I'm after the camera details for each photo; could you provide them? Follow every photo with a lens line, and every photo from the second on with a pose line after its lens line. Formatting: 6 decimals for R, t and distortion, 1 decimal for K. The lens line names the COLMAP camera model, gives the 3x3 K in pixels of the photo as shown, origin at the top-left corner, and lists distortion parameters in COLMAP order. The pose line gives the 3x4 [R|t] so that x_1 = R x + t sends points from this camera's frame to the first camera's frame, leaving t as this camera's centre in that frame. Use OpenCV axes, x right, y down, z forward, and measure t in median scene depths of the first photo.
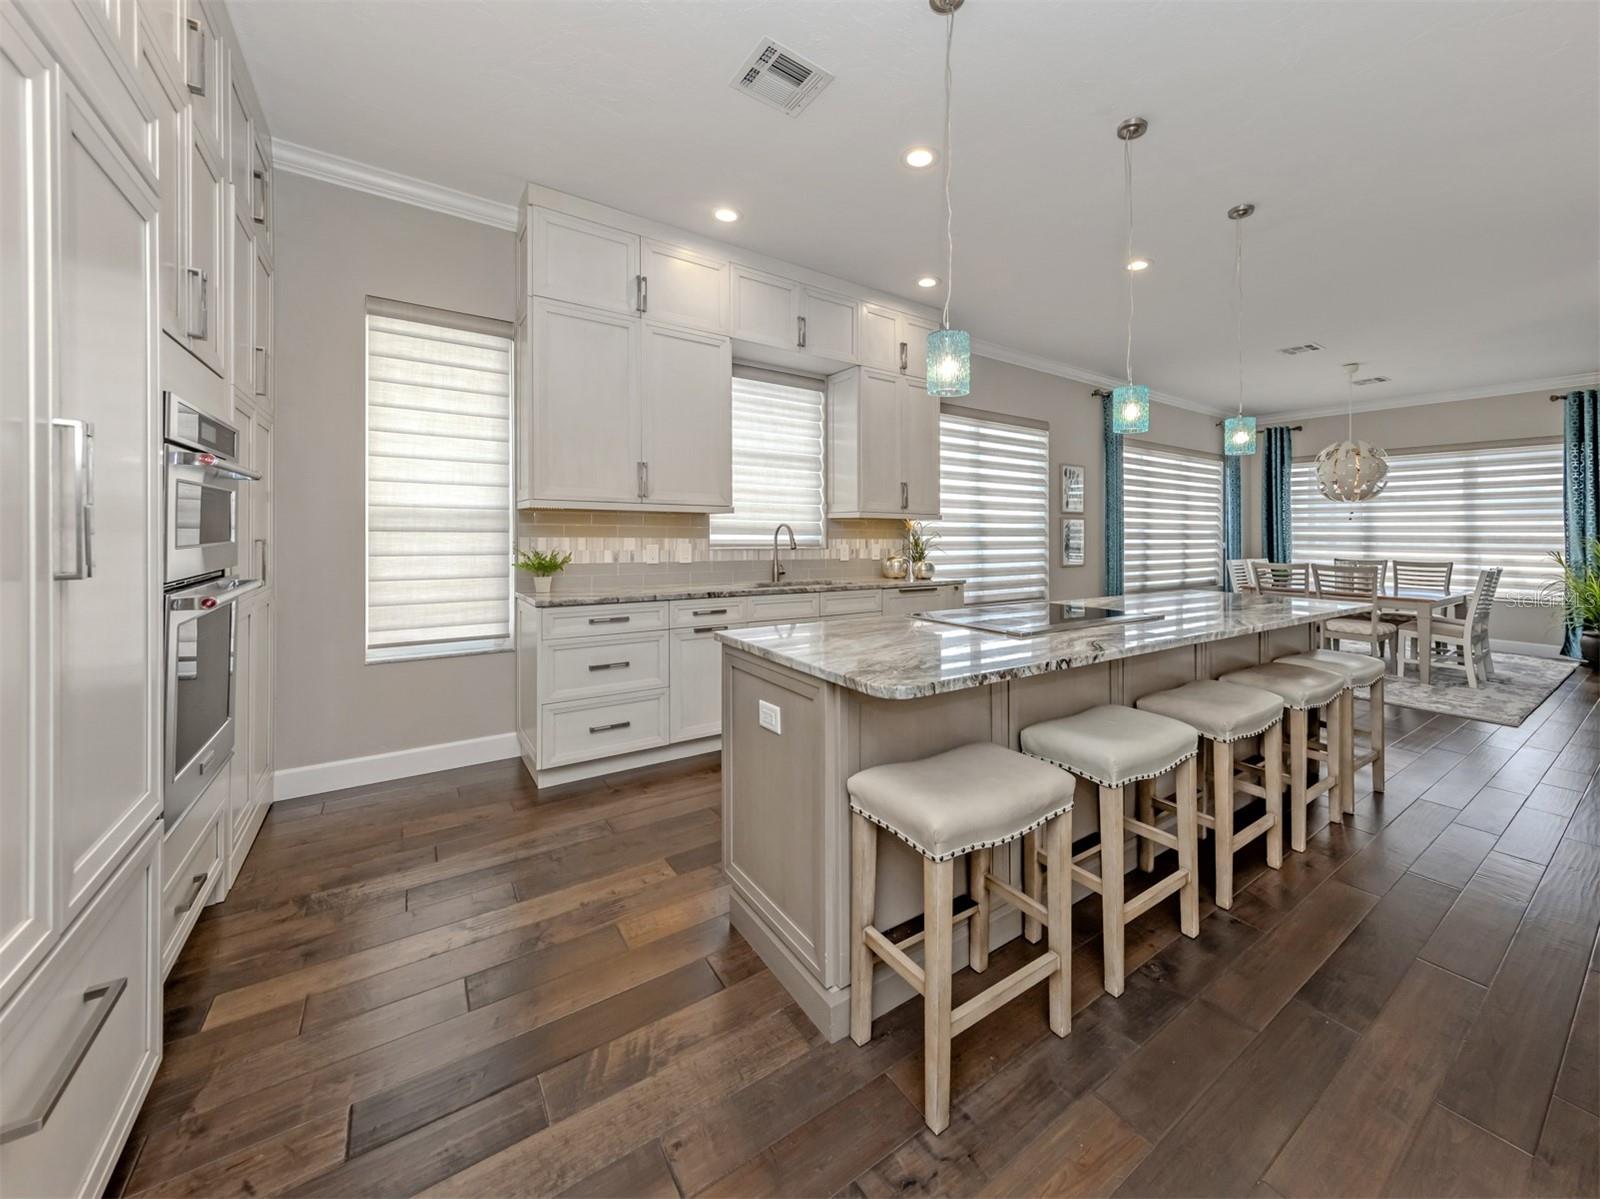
lens RADIAL K [[613.7, 0, 856.3], [0, 613.7, 533.5], [0, 0, 1]] dist [0.011677, -0.000534]
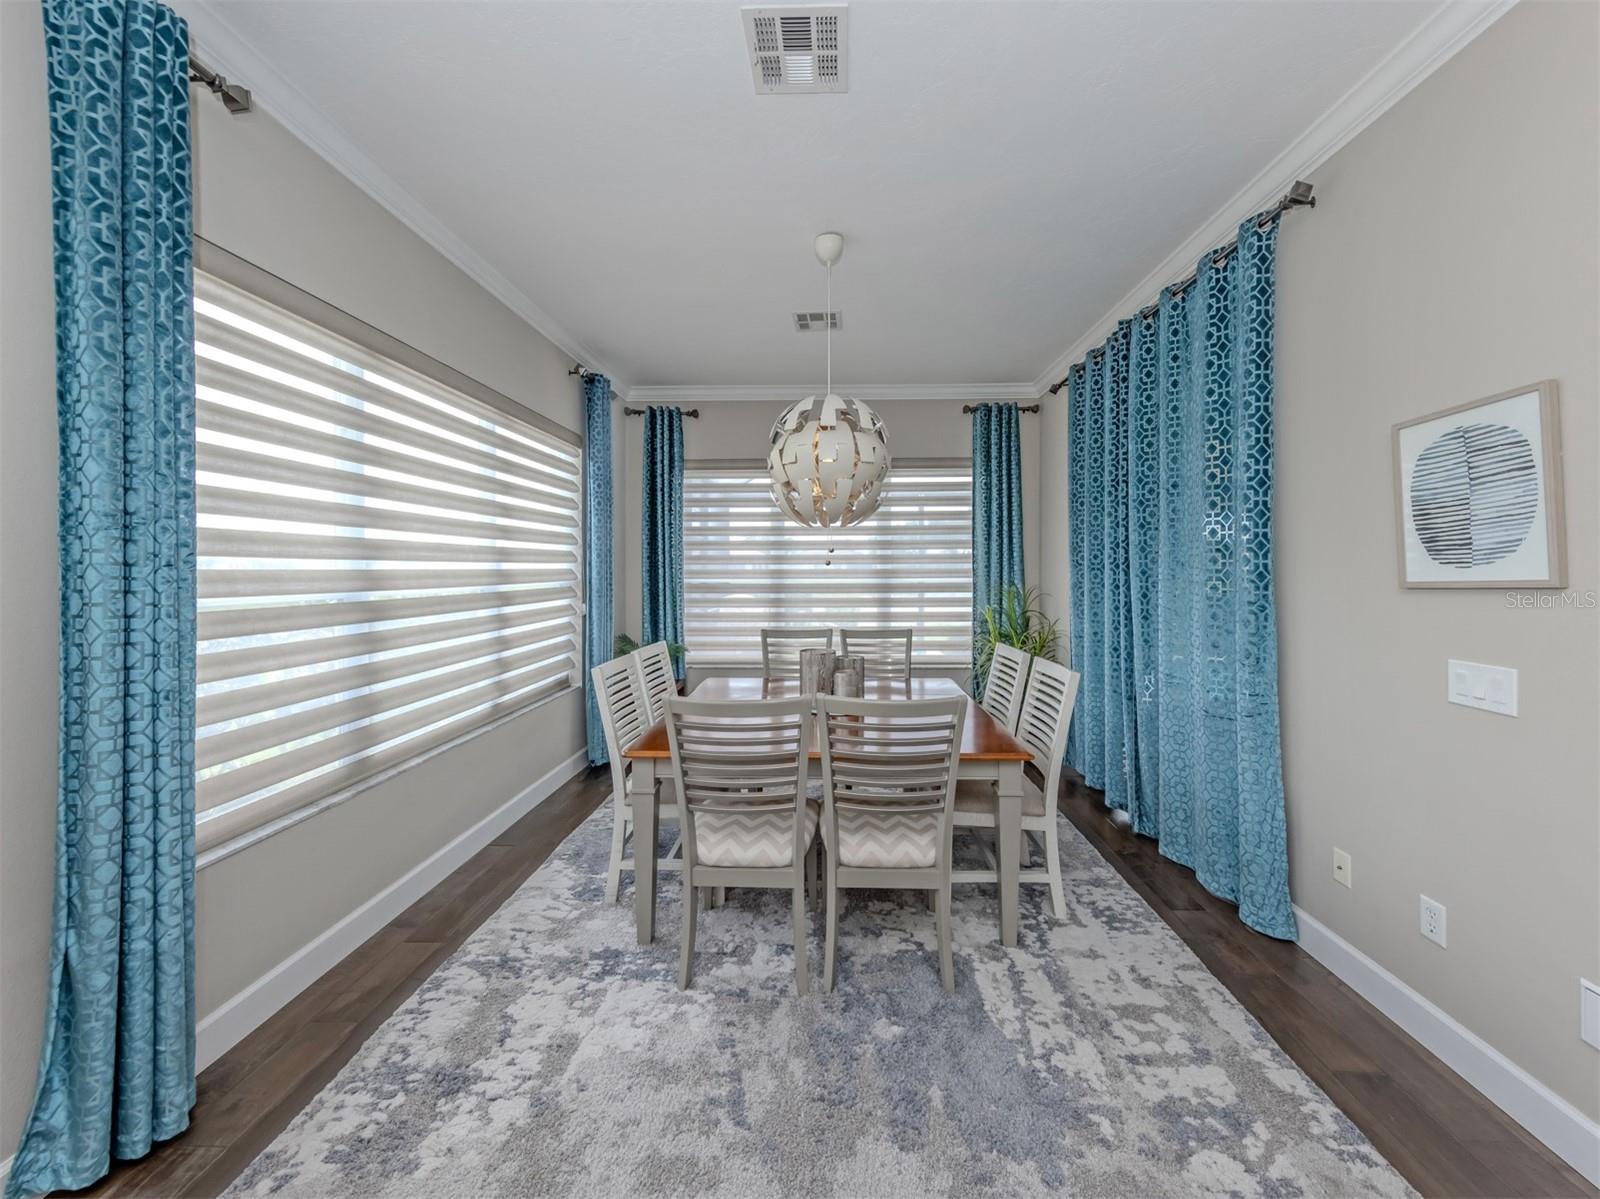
lens RADIAL K [[589.6, 0, 827.0], [0, 589.6, 572.1], [0, 0, 1]] dist [0.006352, -0.000604]
pose [[0.604974, -0.013875, 0.796124, 0.711273], [0.006932, 0.999902, 0.012159, -0.036258], [-0.796215, -0.001837, 0.605011, 1.176738]]
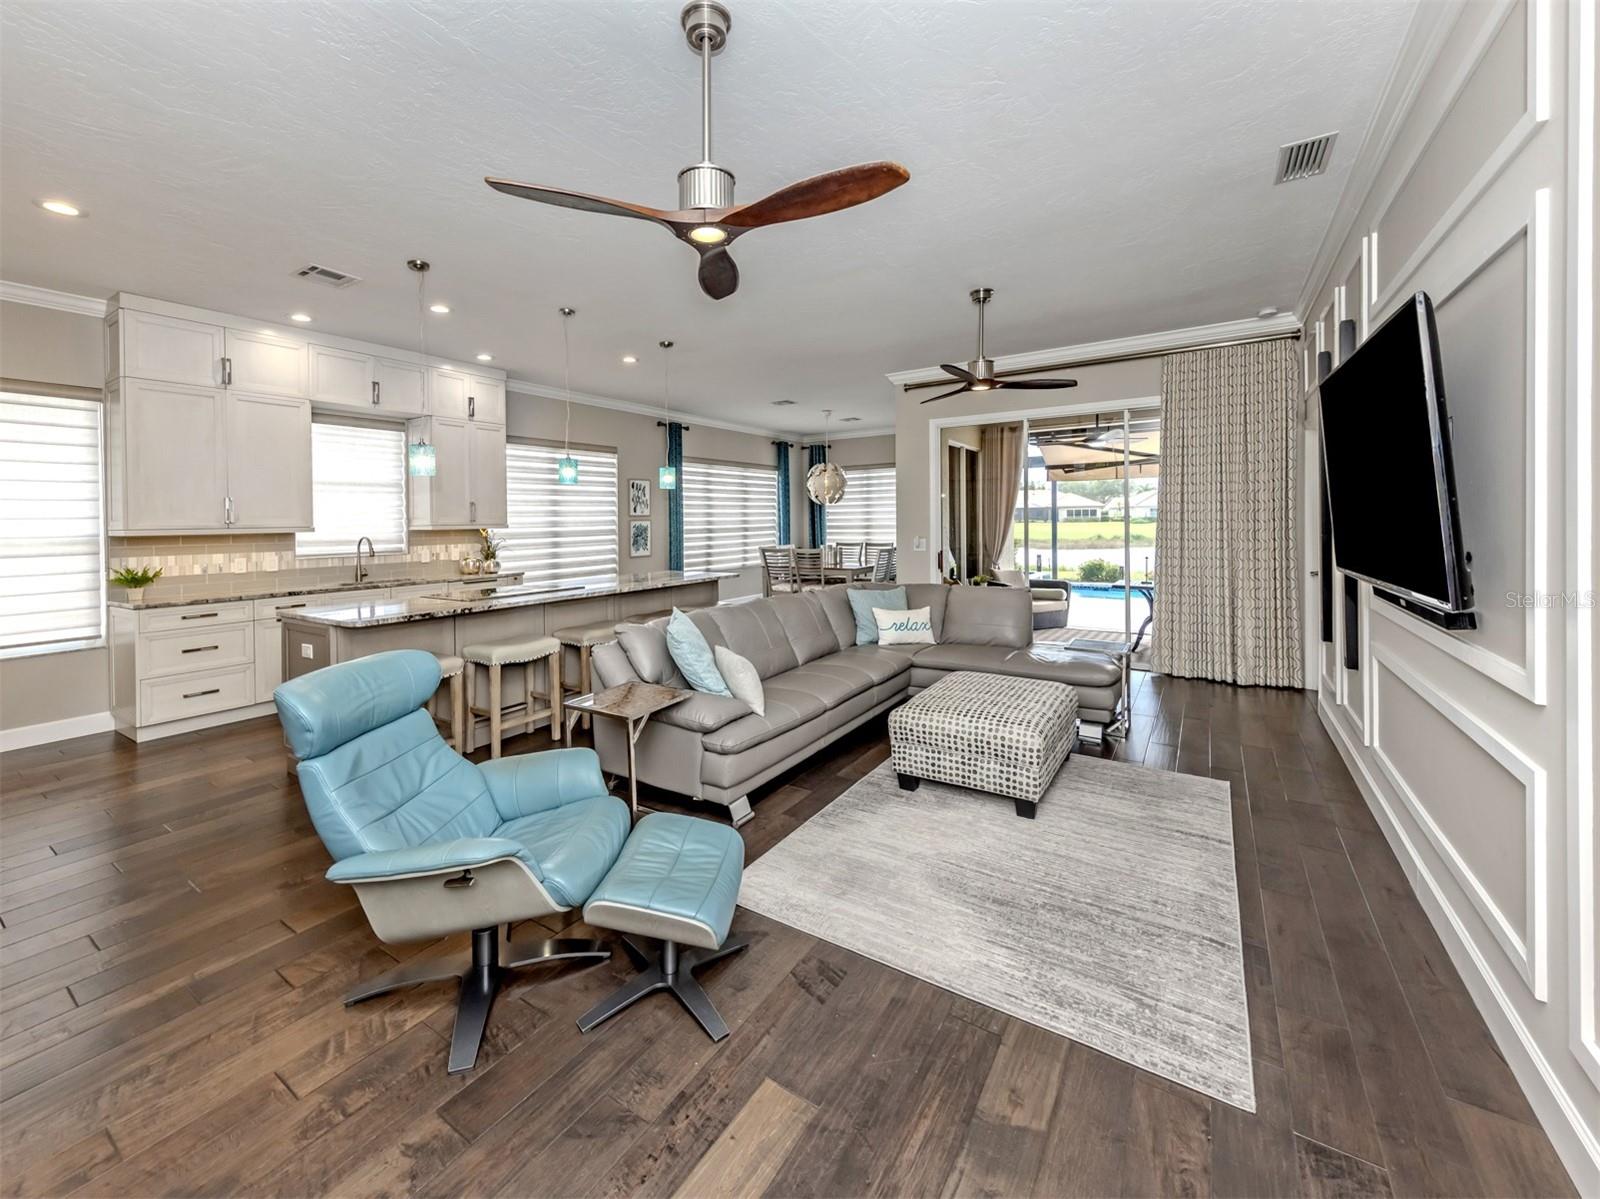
lens RADIAL K [[654.9, 0, 773.2], [0, 654.9, 507.6], [0, 0, 1]] dist [0.006888, -0.000842]
pose [[0.940815, -0.020271, 0.338314, 0.246401], [0.027906, 0.999454, -0.017717, -0.031352], [-0.337770, 0.026109, 0.940866, -0.652146]]
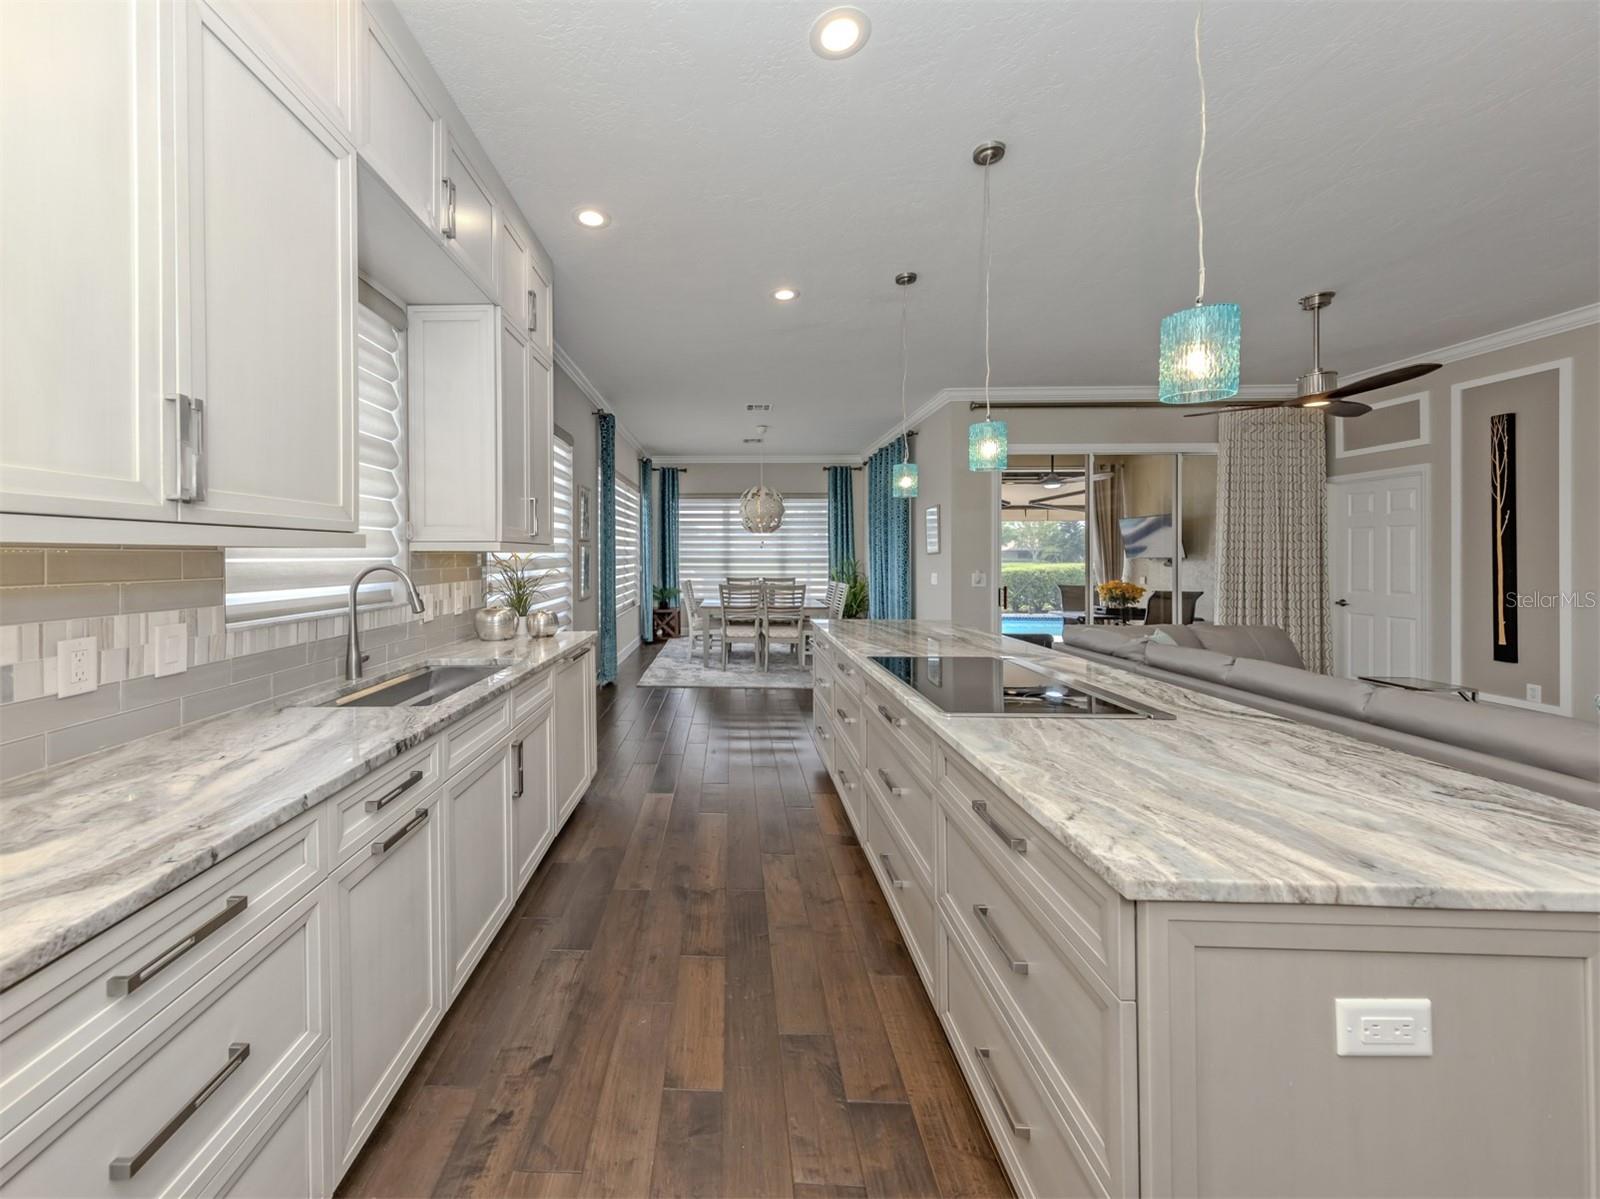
lens RADIAL K [[589.6, 0, 734.1], [0, 589.6, 561.9], [0, 0, 1]] dist [0.006352, -0.000604]
pose [[0.591334, -0.018320, 0.806219, -0.377542], [0.003698, 0.999793, 0.020007, -0.029538], [-0.806419, -0.008849, 0.591279, 0.509712]]
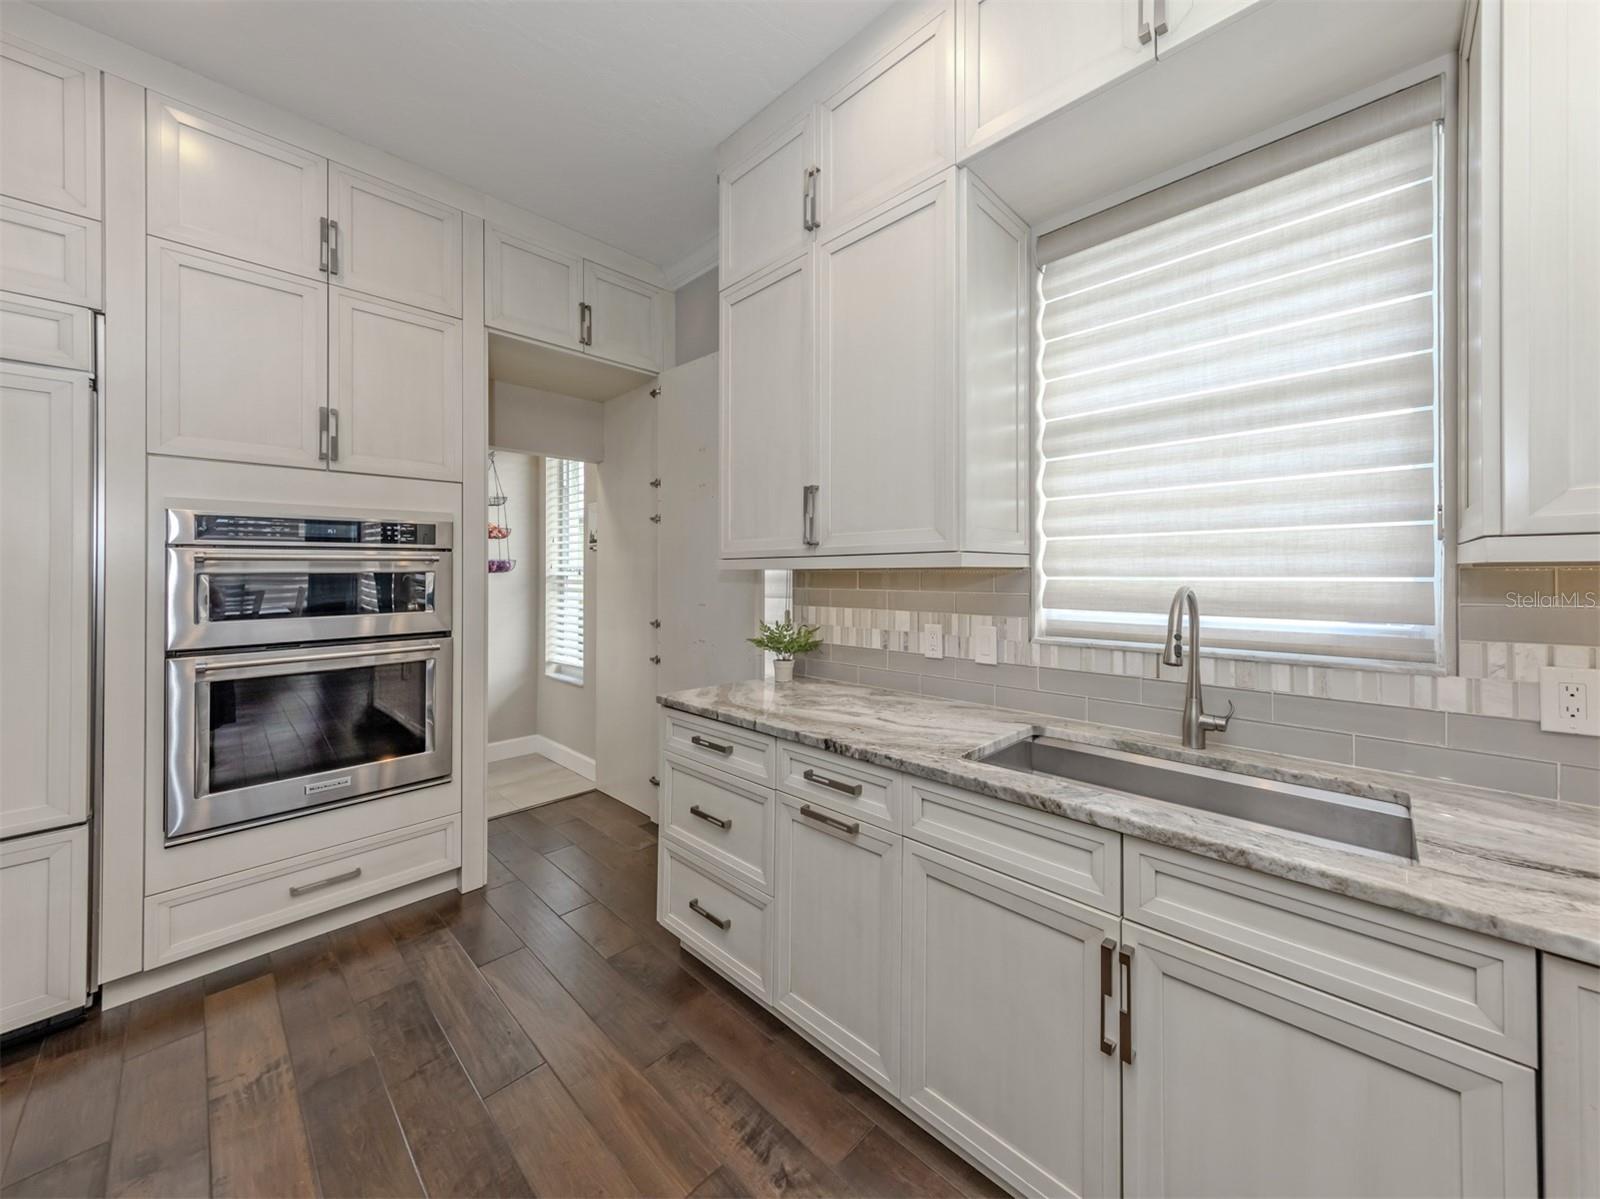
lens RADIAL K [[589.6, 0, 867.6], [0, 589.6, 570.4], [0, 0, 1]] dist [0.006352, -0.000604]
pose [[0.219130, -0.014611, -0.975586, 0.185729], [0.007868, 0.999882, -0.013208, -0.024531], [0.975664, -0.004781, 0.219219, 0.818920]]
